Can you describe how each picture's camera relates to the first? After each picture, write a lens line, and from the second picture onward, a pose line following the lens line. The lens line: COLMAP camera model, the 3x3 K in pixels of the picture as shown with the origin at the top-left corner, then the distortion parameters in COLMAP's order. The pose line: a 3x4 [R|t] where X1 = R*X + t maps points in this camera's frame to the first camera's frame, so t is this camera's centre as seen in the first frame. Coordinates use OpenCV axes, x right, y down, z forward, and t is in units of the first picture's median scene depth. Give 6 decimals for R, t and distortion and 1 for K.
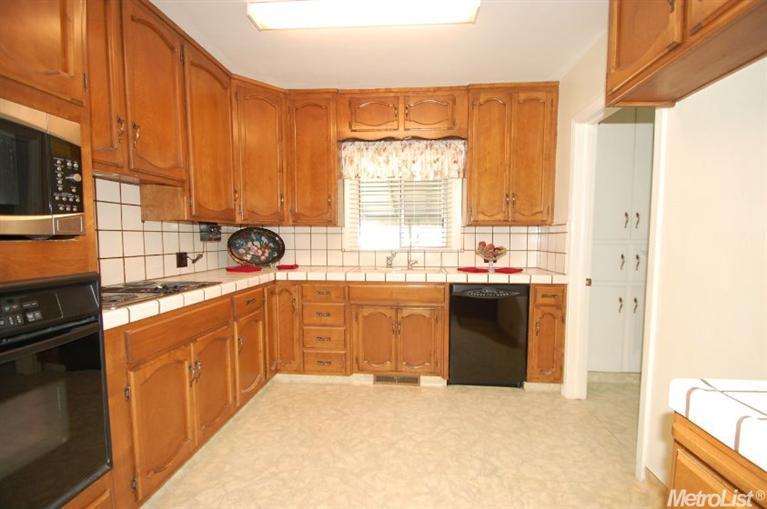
lens RADIAL K [[336.1, 0, 391.3], [0, 336.1, 260.4], [0, 0, 1]] dist [0.014533, -0.015611]
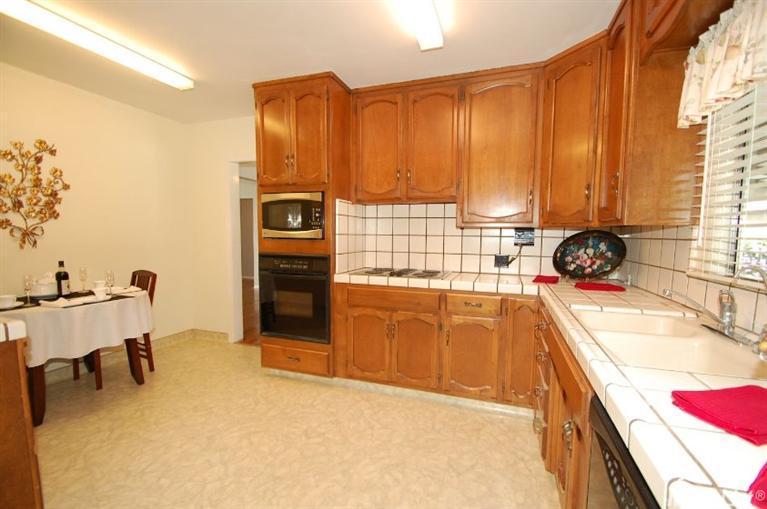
lens RADIAL K [[336.1, 0, 391.3], [0, 336.1, 260.4], [0, 0, 1]] dist [0.014533, -0.015611]
pose [[-0.246320, 0.070045, -0.966654, 0.609567], [-0.079495, 0.992564, 0.092179, -0.084462], [0.965923, 0.099550, -0.238920, 0.978089]]
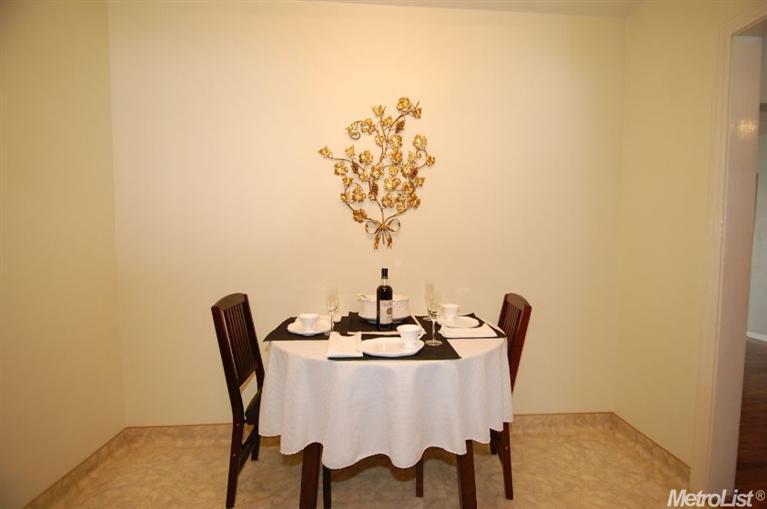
lens RADIAL K [[336.1, 0, 391.3], [0, 336.1, 260.4], [0, 0, 1]] dist [0.014533, -0.015611]
pose [[-0.990192, 0.001517, -0.139708, -0.072202], [-0.016019, 0.992114, 0.124311, -0.001300], [0.138795, 0.125330, -0.982359, 0.372994]]
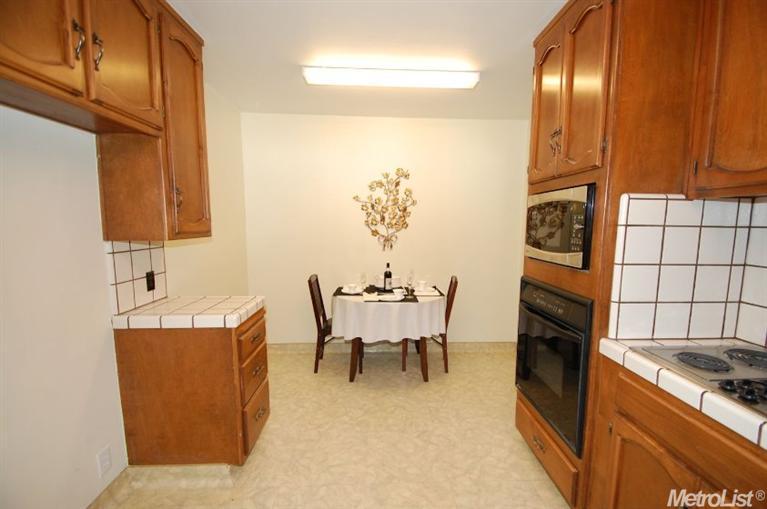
lens RADIAL K [[336.1, 0, 391.3], [0, 336.1, 260.4], [0, 0, 1]] dist [0.014533, -0.015611]
pose [[-0.992879, 0.000731, -0.119128, -0.003174], [-0.020886, 0.983425, 0.180110, -0.157059], [0.117285, 0.181316, -0.976406, 1.046487]]
